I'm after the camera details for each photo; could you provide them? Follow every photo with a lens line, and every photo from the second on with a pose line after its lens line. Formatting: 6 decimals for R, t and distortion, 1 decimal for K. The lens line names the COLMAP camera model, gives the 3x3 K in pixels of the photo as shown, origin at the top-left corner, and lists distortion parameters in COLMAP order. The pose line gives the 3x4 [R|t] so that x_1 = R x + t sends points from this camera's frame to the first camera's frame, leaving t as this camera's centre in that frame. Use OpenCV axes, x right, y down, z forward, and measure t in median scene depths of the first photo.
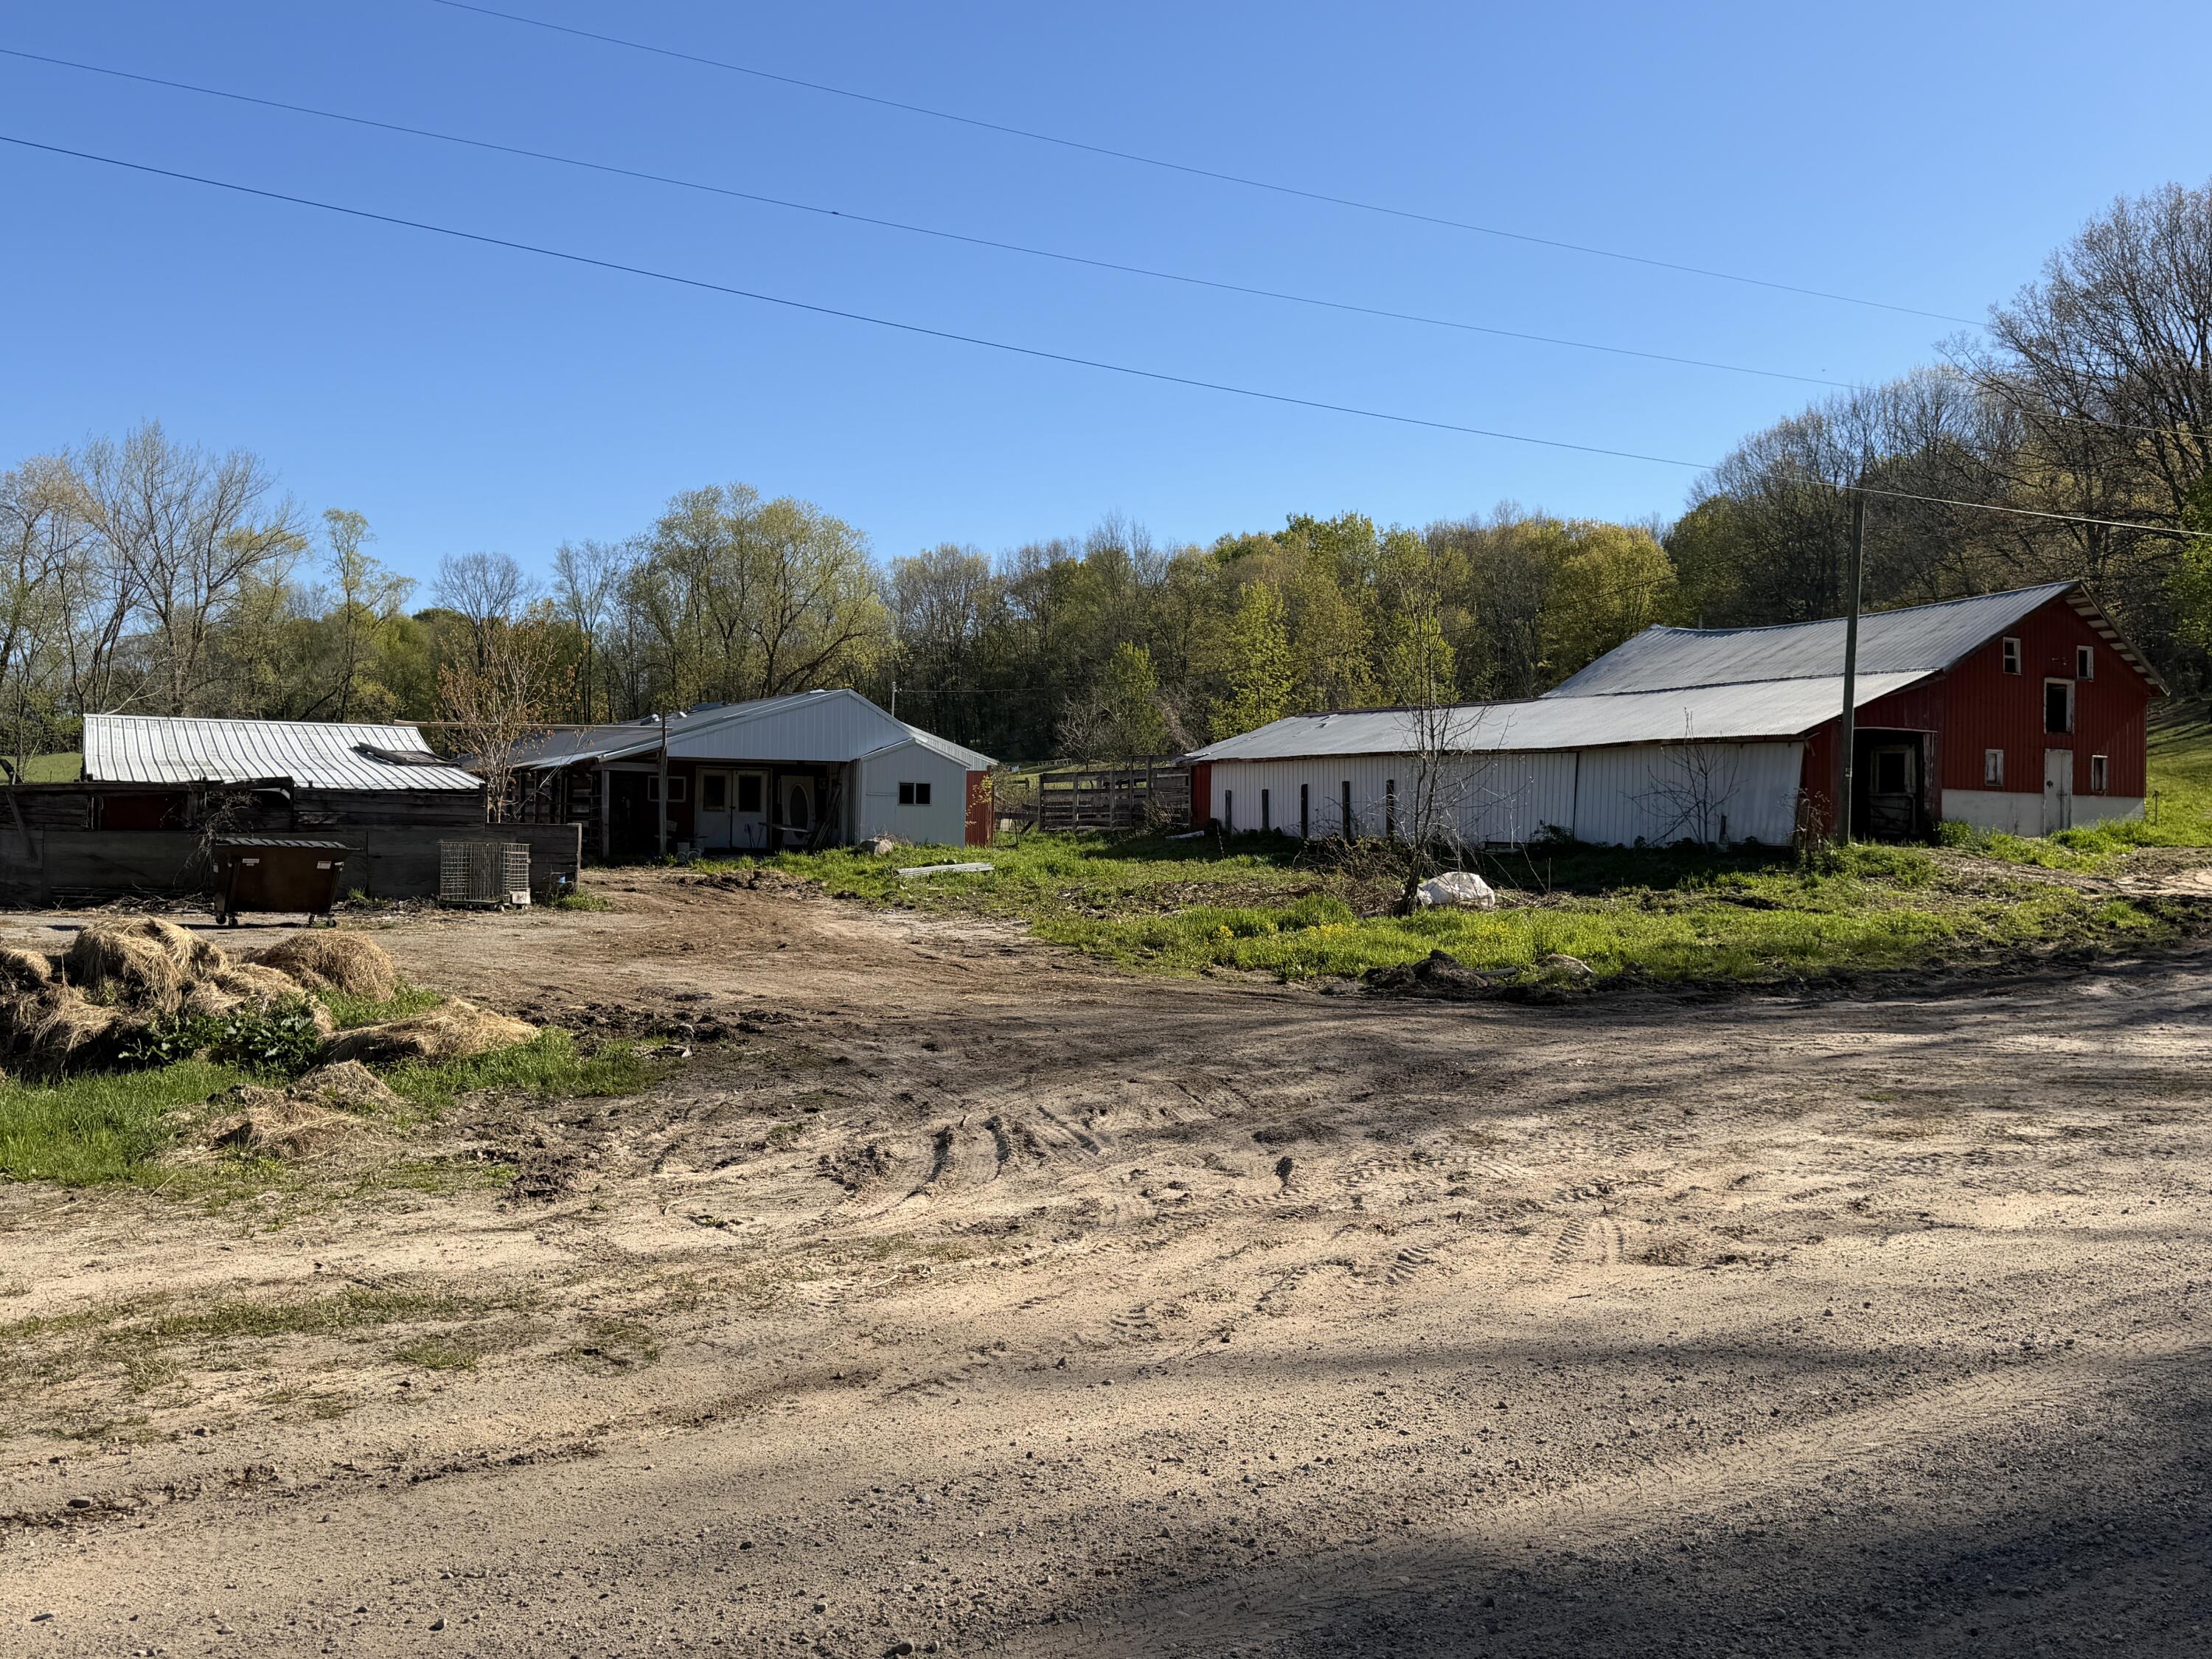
lens RADIAL K [[1978.5, 0, 1093.3], [0, 1978.5, 827.9], [0, 0, 1]] dist [0.037406, -0.103917]
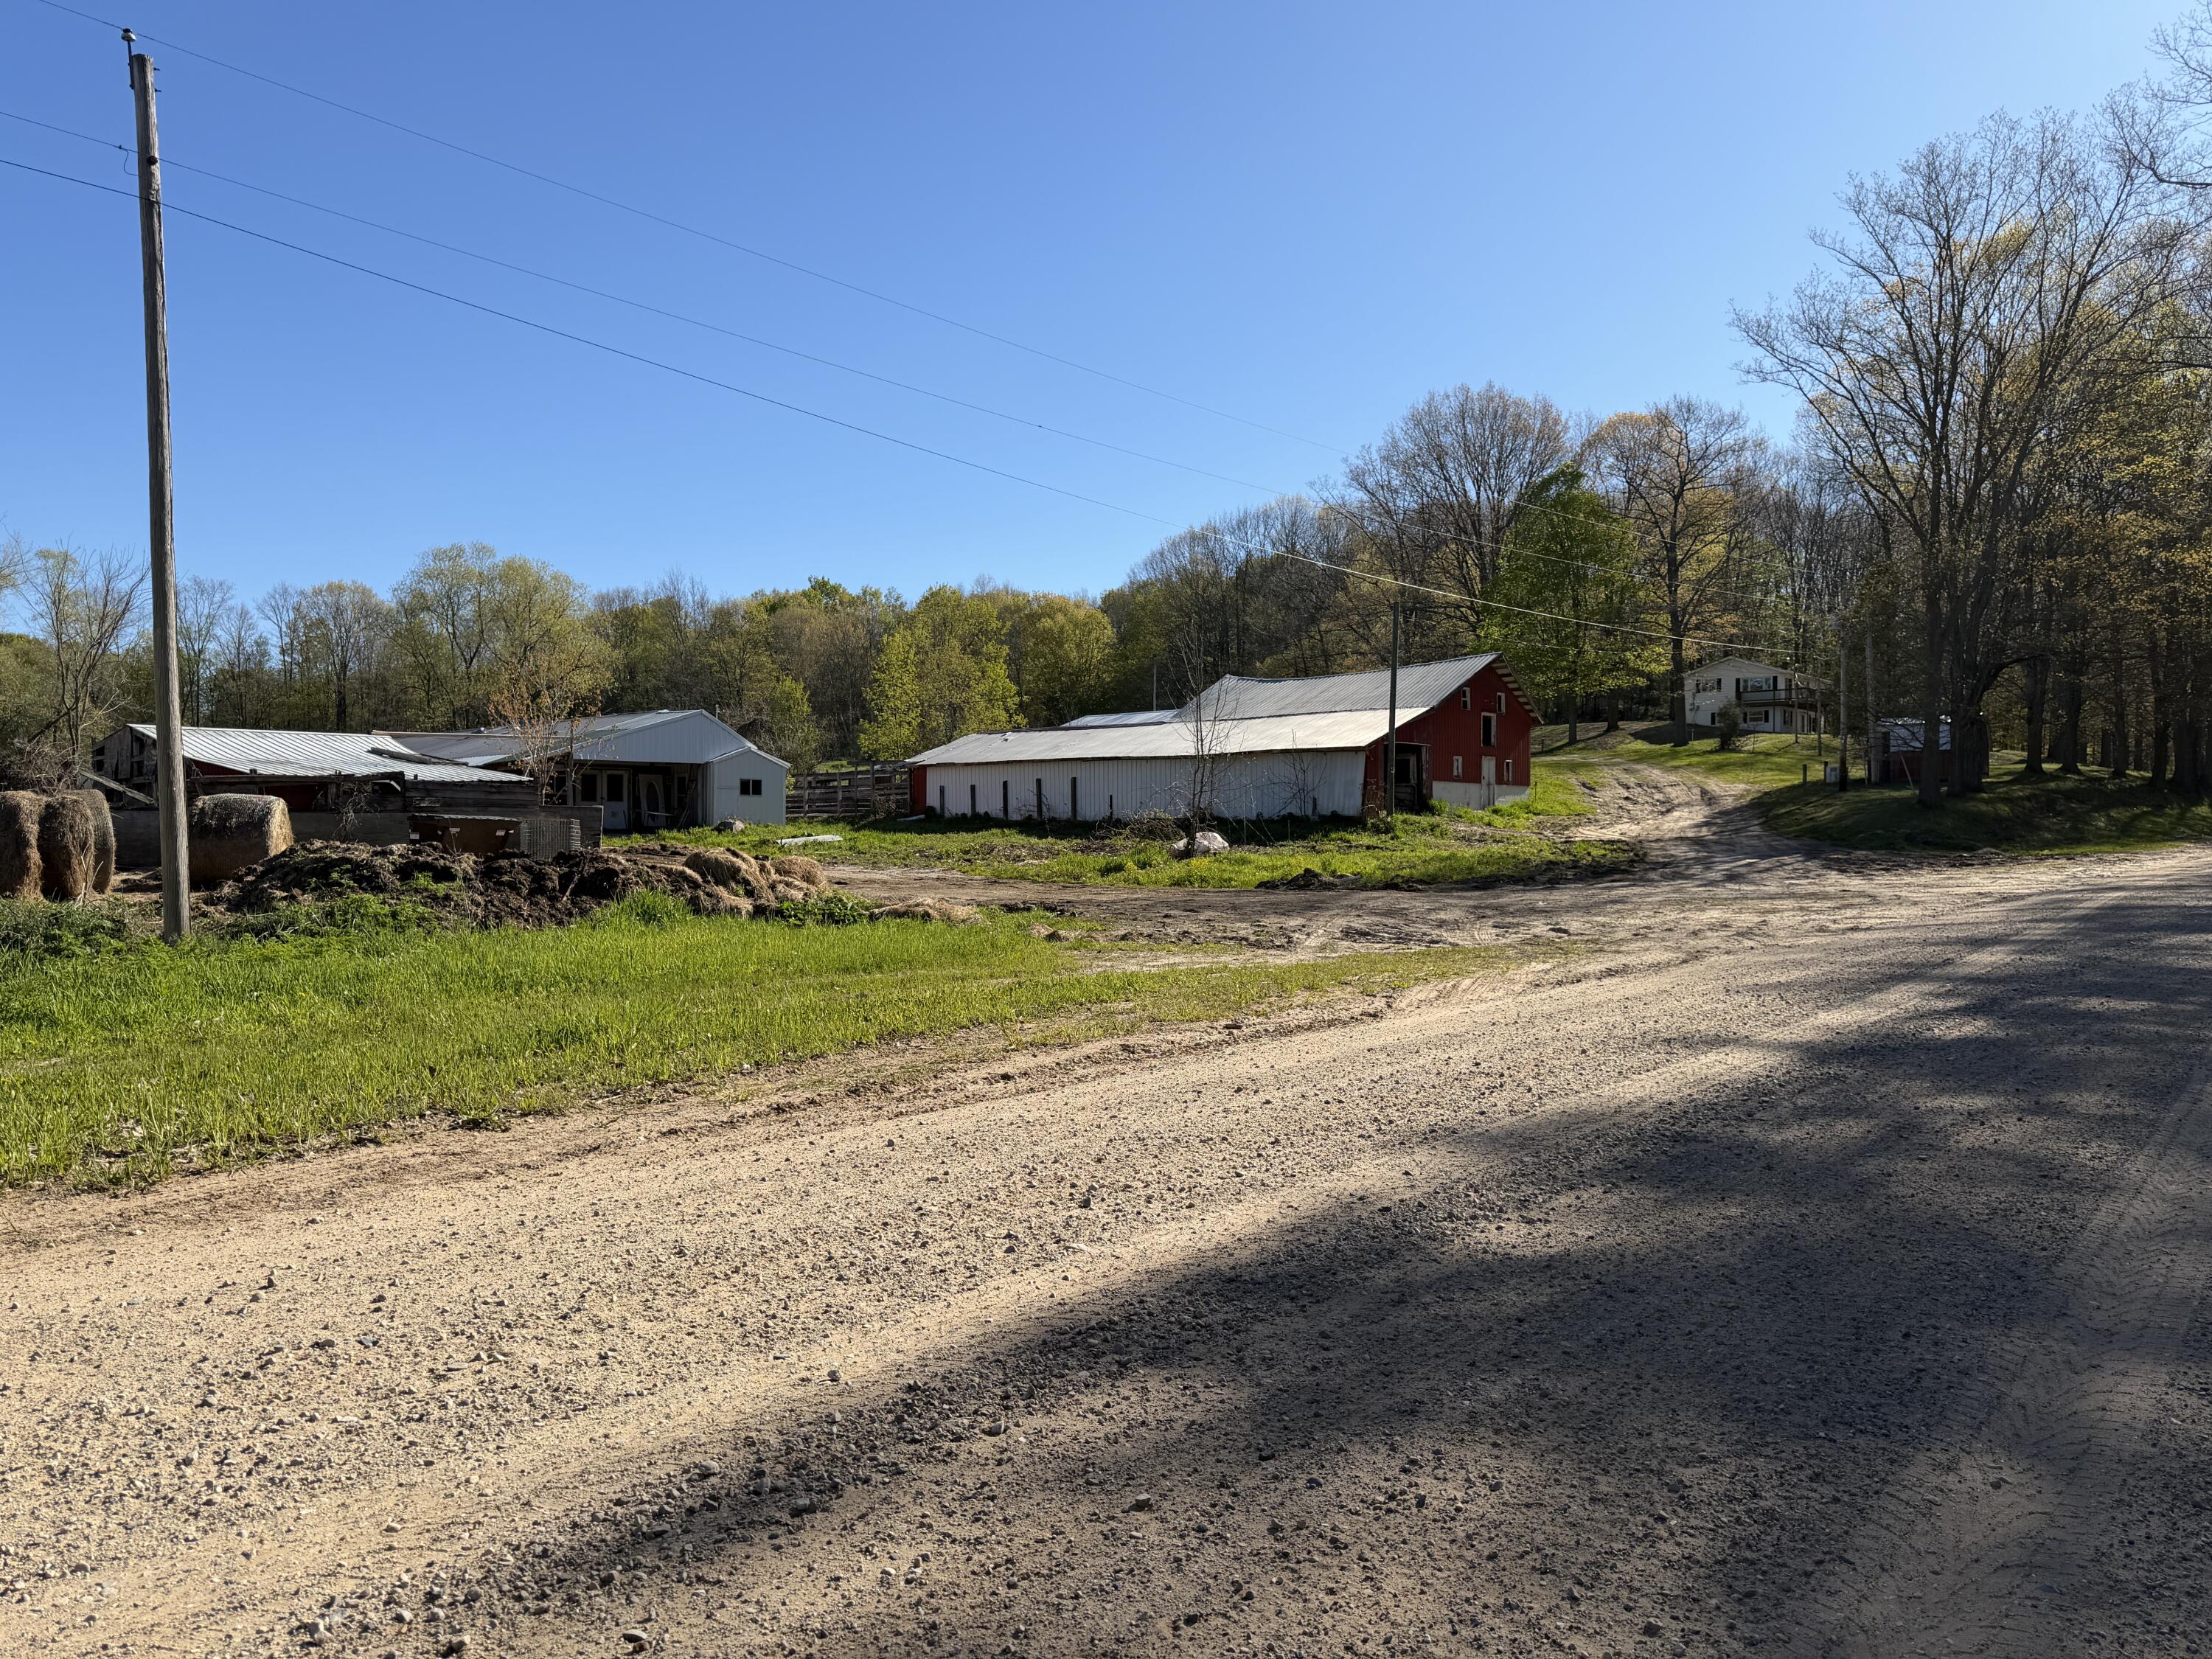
lens RADIAL K [[1555.2, 0, 1124.5], [0, 1555.2, 849.9], [0, 0, 1]] dist [0.030442, -0.054394]
pose [[0.944863, -0.017312, 0.327008, -0.201458], [0.012288, 0.999773, 0.017424, 0.010361], [-0.327236, -0.012445, 0.944861, -0.099118]]
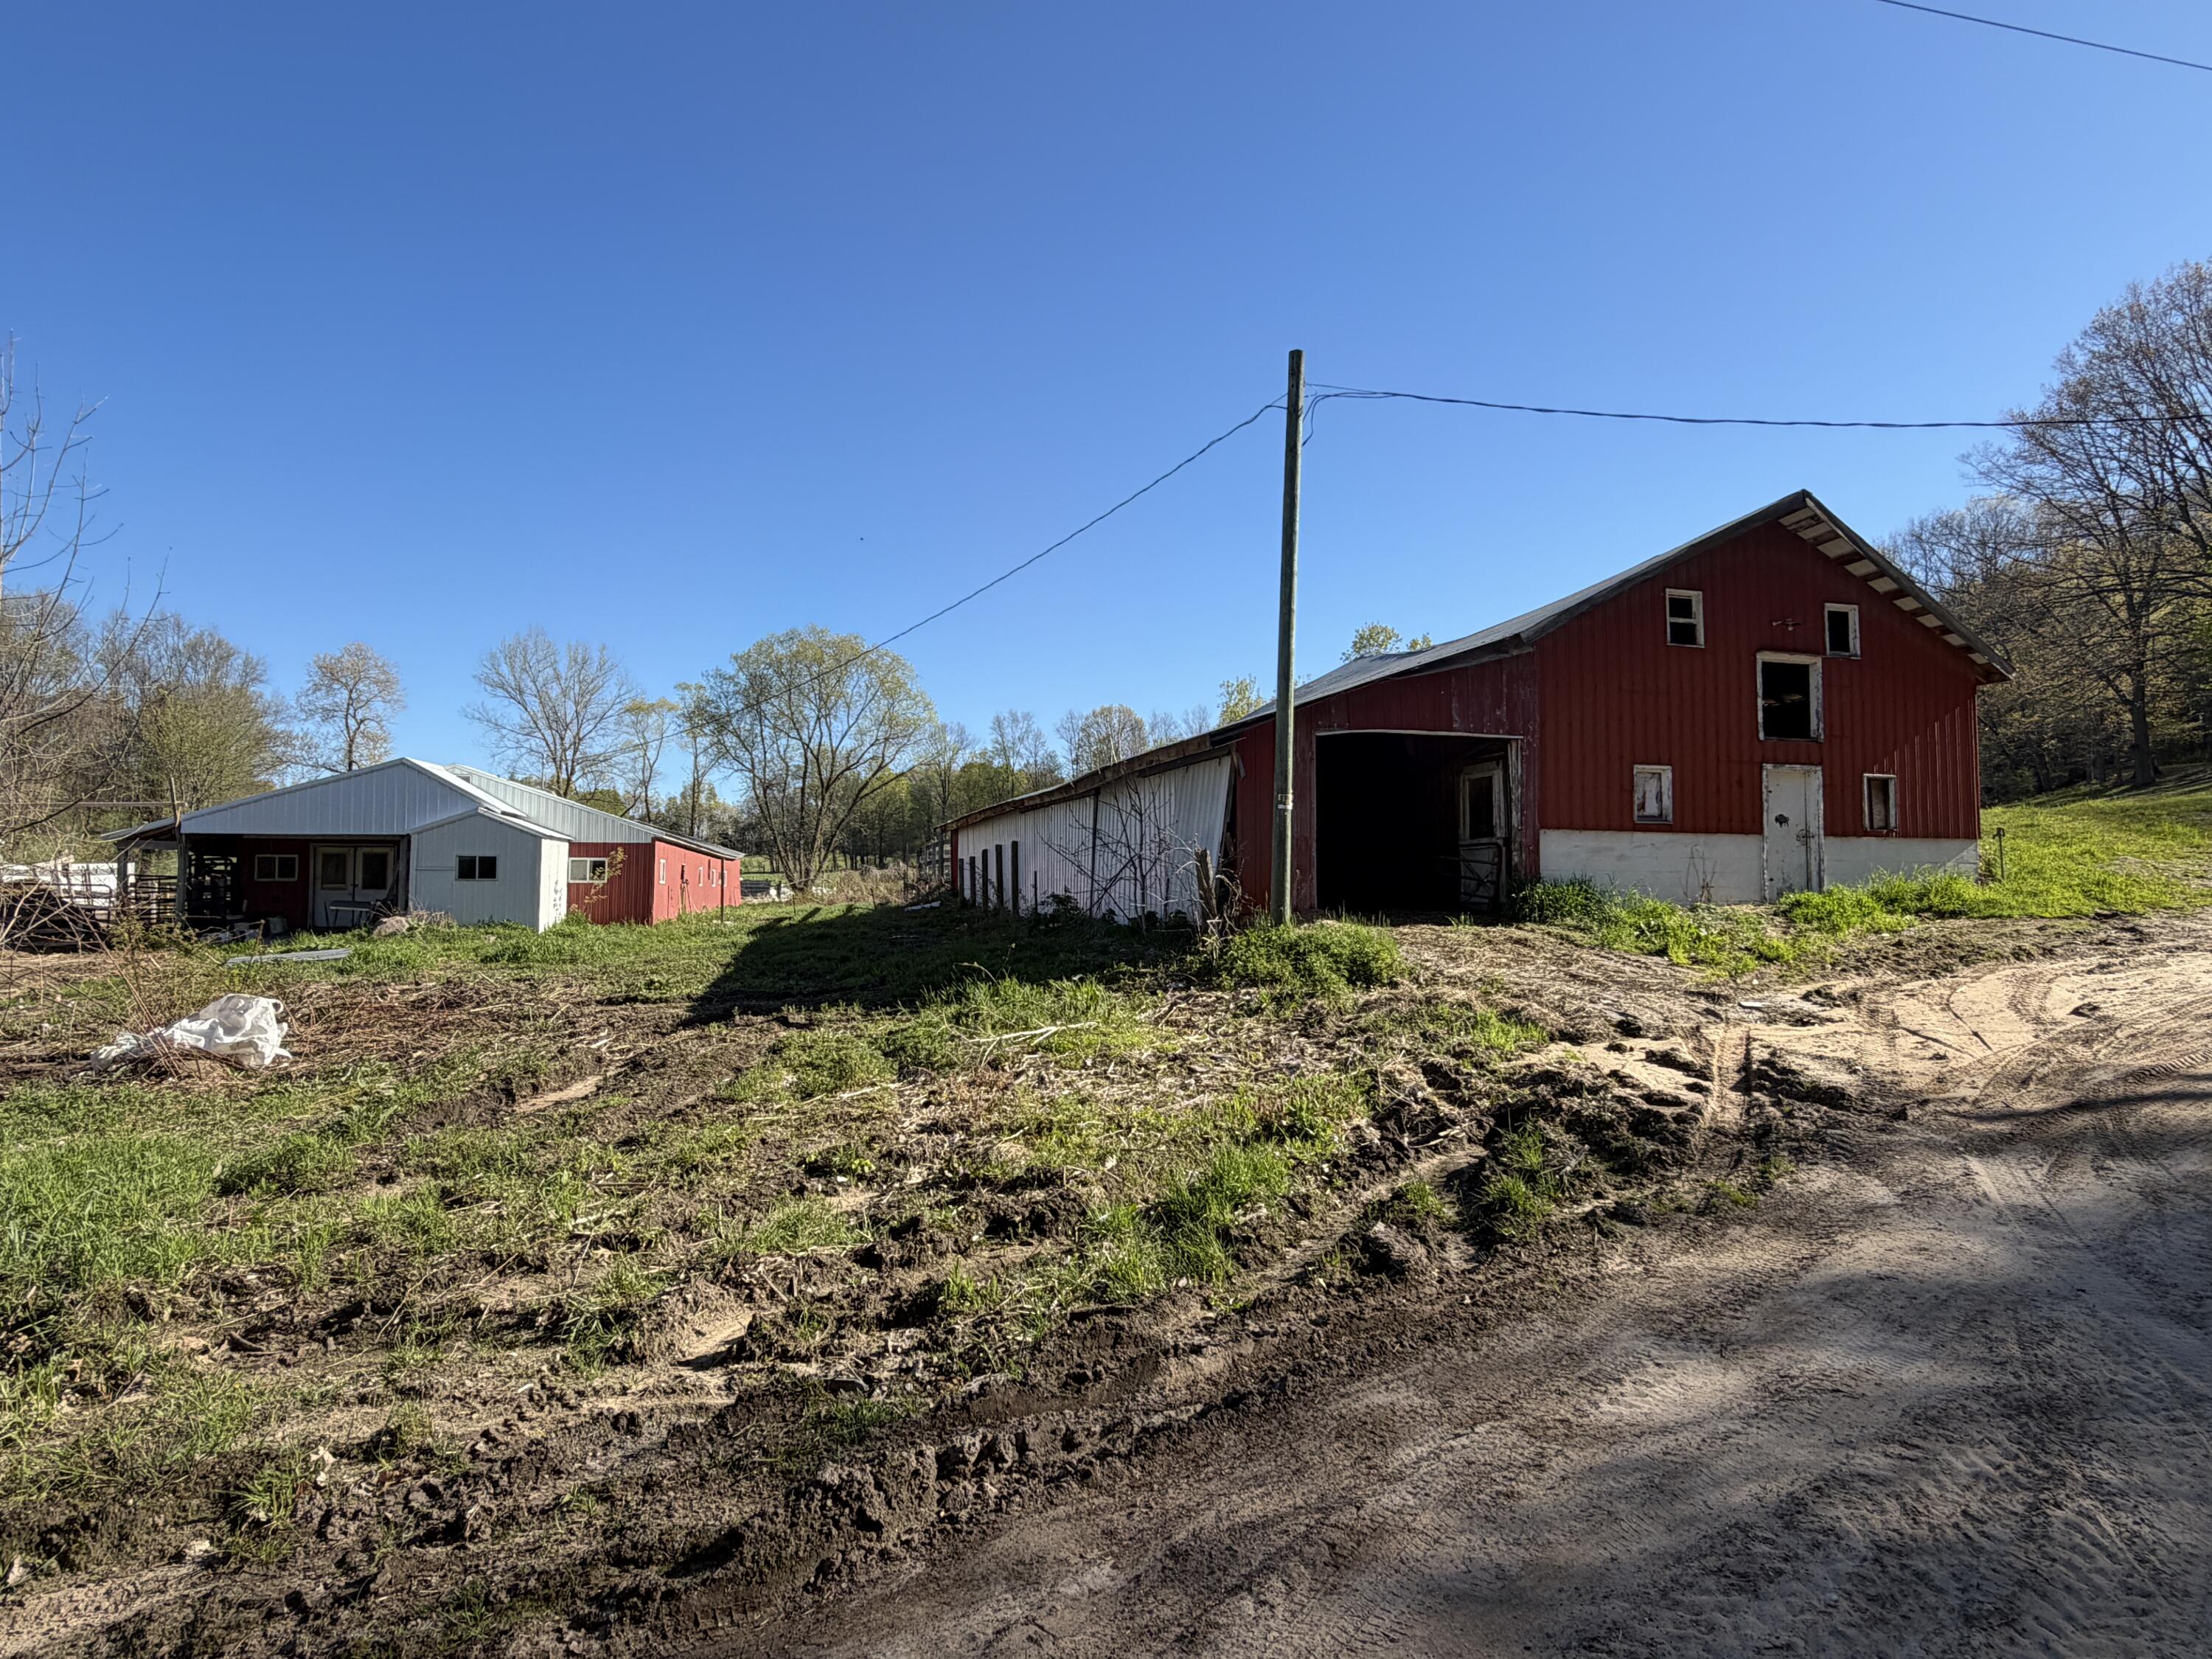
lens RADIAL K [[1208.8, 0, 1097.7], [0, 1208.8, 832.0], [0, 0, 1]] dist [-0.030683, -0.001048]
pose [[0.953421, -0.026810, -0.300450, 0.373412], [0.011260, 0.998511, -0.053370, -0.000299], [0.301433, 0.047501, 0.952303, 0.547729]]
